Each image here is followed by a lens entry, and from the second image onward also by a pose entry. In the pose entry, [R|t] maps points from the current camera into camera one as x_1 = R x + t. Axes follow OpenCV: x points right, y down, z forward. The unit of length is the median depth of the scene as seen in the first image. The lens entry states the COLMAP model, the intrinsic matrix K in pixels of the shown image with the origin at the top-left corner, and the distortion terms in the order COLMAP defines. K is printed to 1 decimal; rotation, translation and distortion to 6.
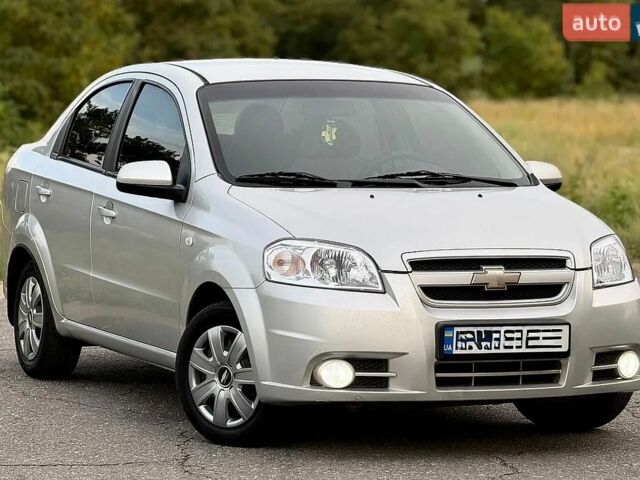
lens RADIAL K [[2929.1, 0, 267.1], [0, 2929.1, 239.7], [0, 0, 1]] dist [-0.008021, 1.198204]
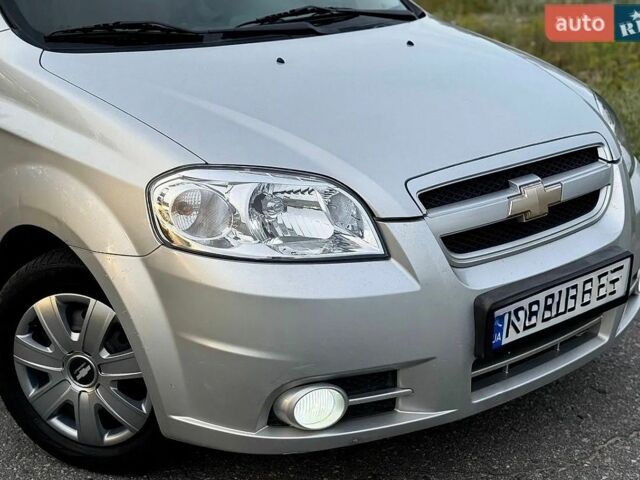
lens RADIAL K [[1037.4, 0, 319.0], [0, 1037.4, 302.8], [0, 0, 1]] dist [0.066071, 0.120859]
pose [[0.938060, -0.141828, 0.316113, -0.036332], [0.040588, 0.951079, 0.306269, -0.034809], [-0.344086, -0.274469, 0.897926, 0.806706]]
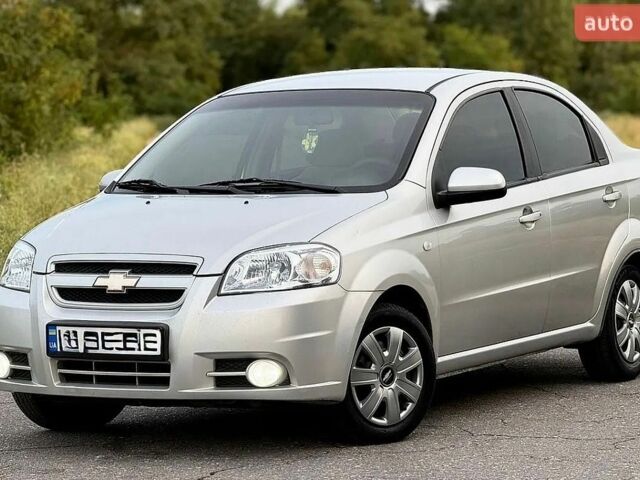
lens RADIAL K [[2820.5, 0, 320.0], [0, 2820.5, 240.0], [0, 0, 1]] dist [0.186719, 1.970050]
pose [[0.634421, 0.016221, -0.772817, 0.893134], [-0.015120, 0.999849, 0.008574, -0.011334], [0.772840, 0.006246, 0.634571, 0.414672]]
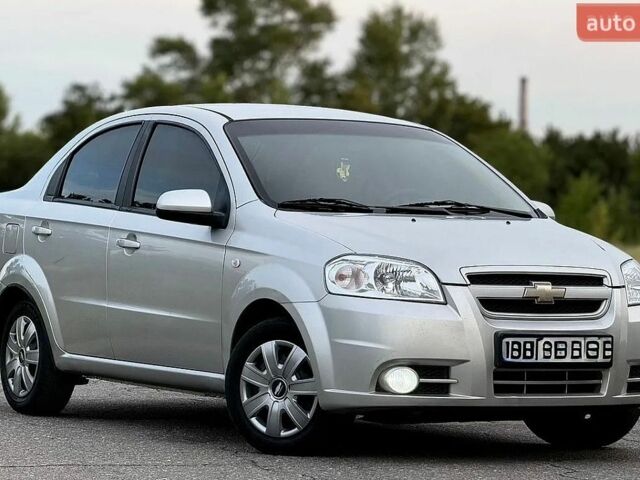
lens RADIAL K [[2929.1, 0, 267.1], [0, 2929.1, 239.7], [0, 0, 1]] dist [-0.008021, 1.198204]
pose [[0.992284, 0.010850, 0.123513, -0.152404], [-0.003972, 0.998434, -0.055797, 0.053288], [-0.123925, 0.054876, 0.990773, -0.042765]]
